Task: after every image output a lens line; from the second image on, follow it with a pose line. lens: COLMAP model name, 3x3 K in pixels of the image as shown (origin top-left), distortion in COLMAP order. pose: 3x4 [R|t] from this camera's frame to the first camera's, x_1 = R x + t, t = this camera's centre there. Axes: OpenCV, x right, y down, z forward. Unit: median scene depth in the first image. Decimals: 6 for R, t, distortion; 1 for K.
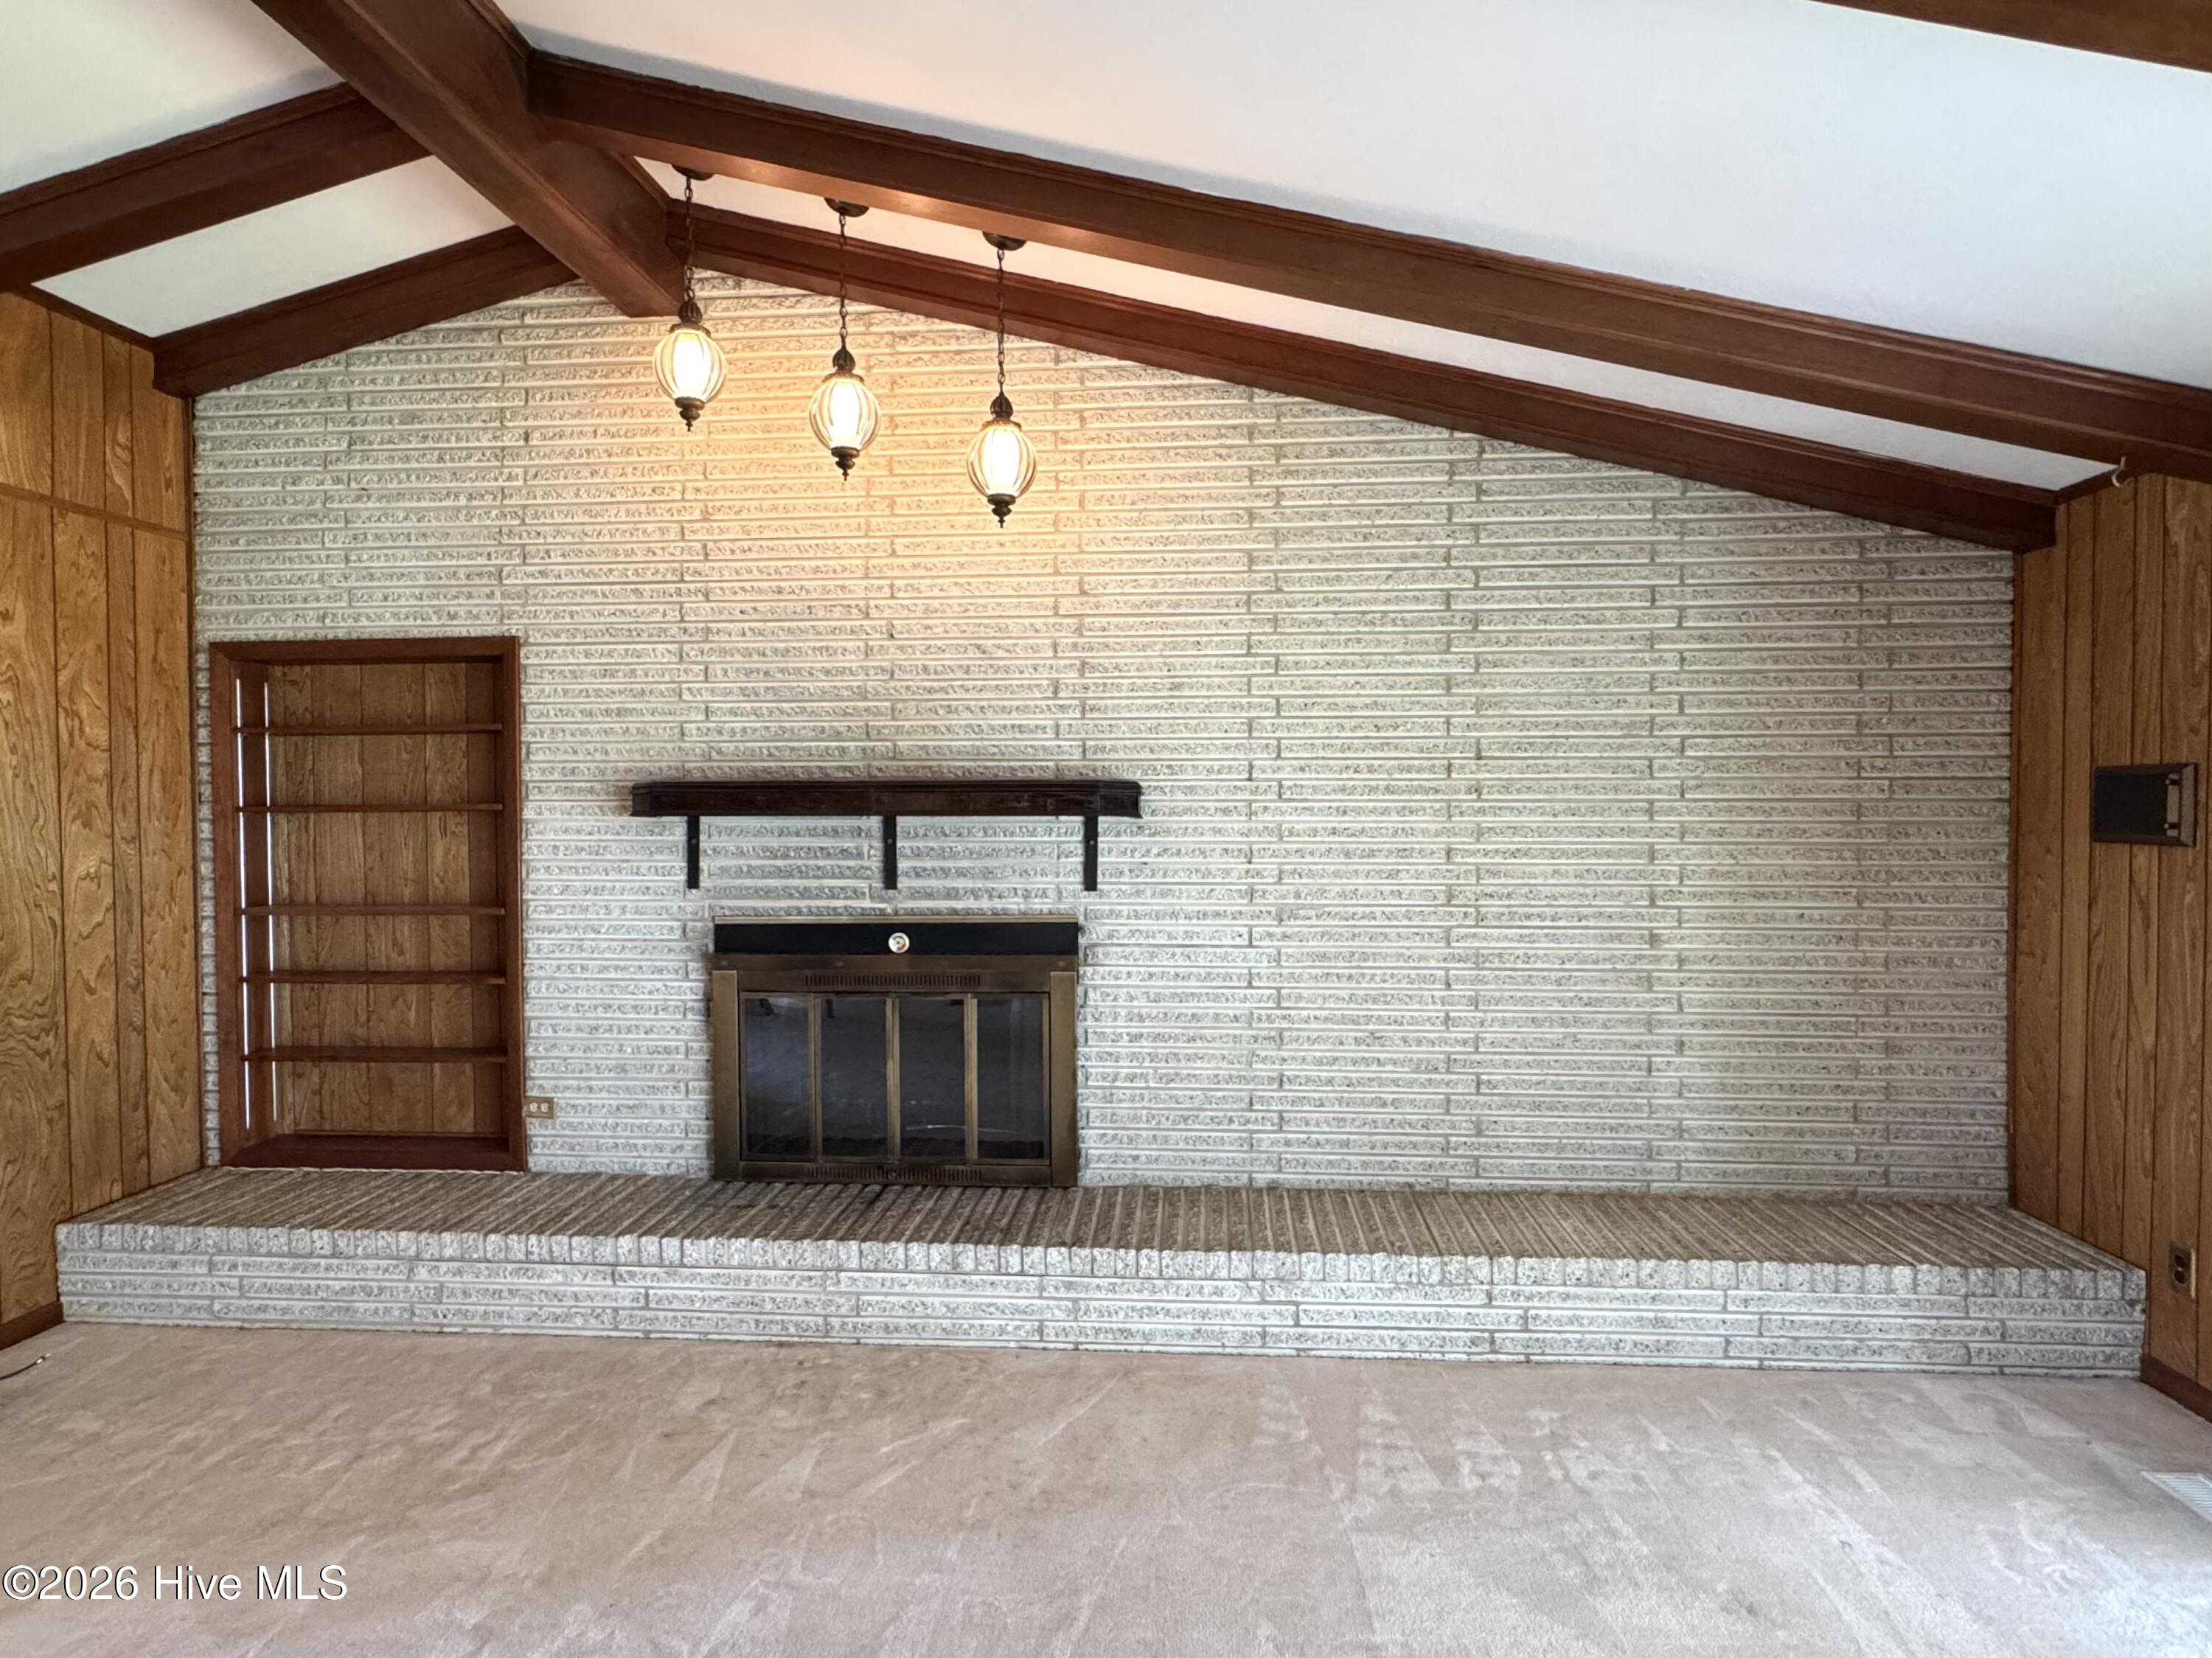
lens RADIAL K [[1225.3, 0, 1104.3], [0, 1225.3, 832.3], [0, 0, 1]] dist [-0.004254, 0.002339]
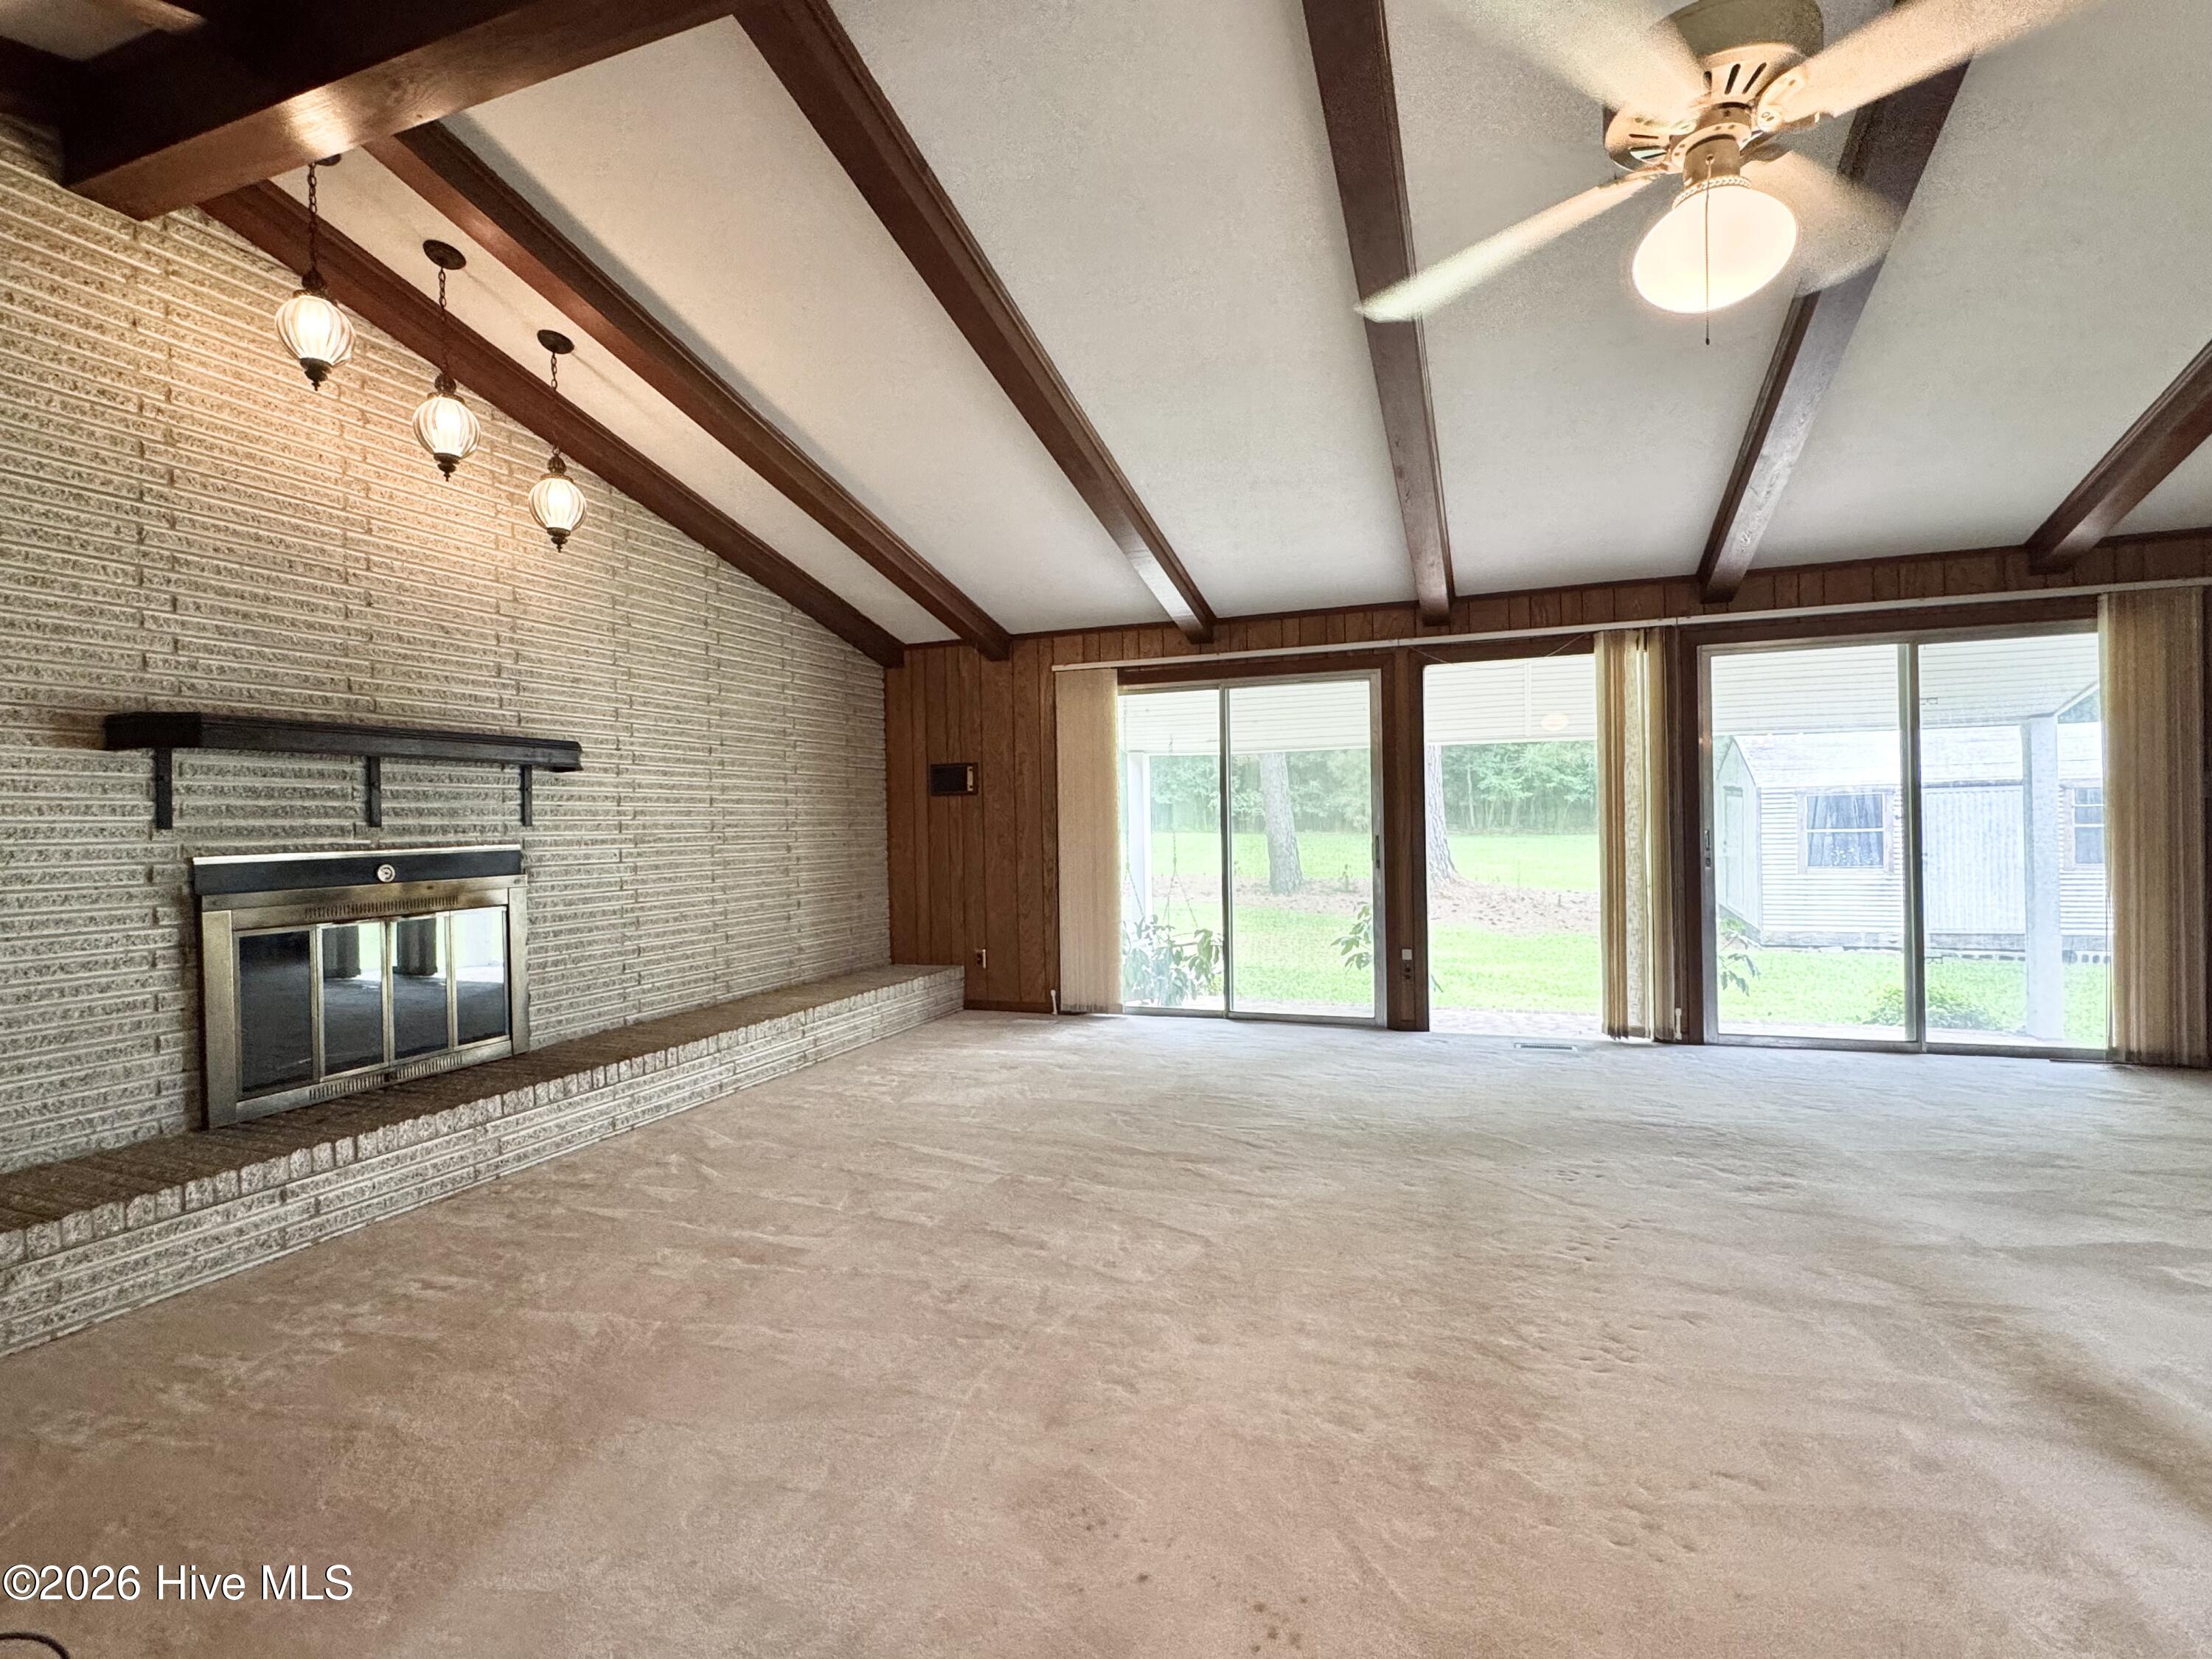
lens RADIAL K [[1092.4, 0, 1101.5], [0, 1092.4, 827.2], [0, 0, 1]] dist [-0.003374, -0.001116]
pose [[0.280166, -0.005673, 0.959935, -0.969561], [0.036298, 0.999330, -0.004688, 0.077166], [-0.959265, 0.036158, 0.280184, 0.074492]]
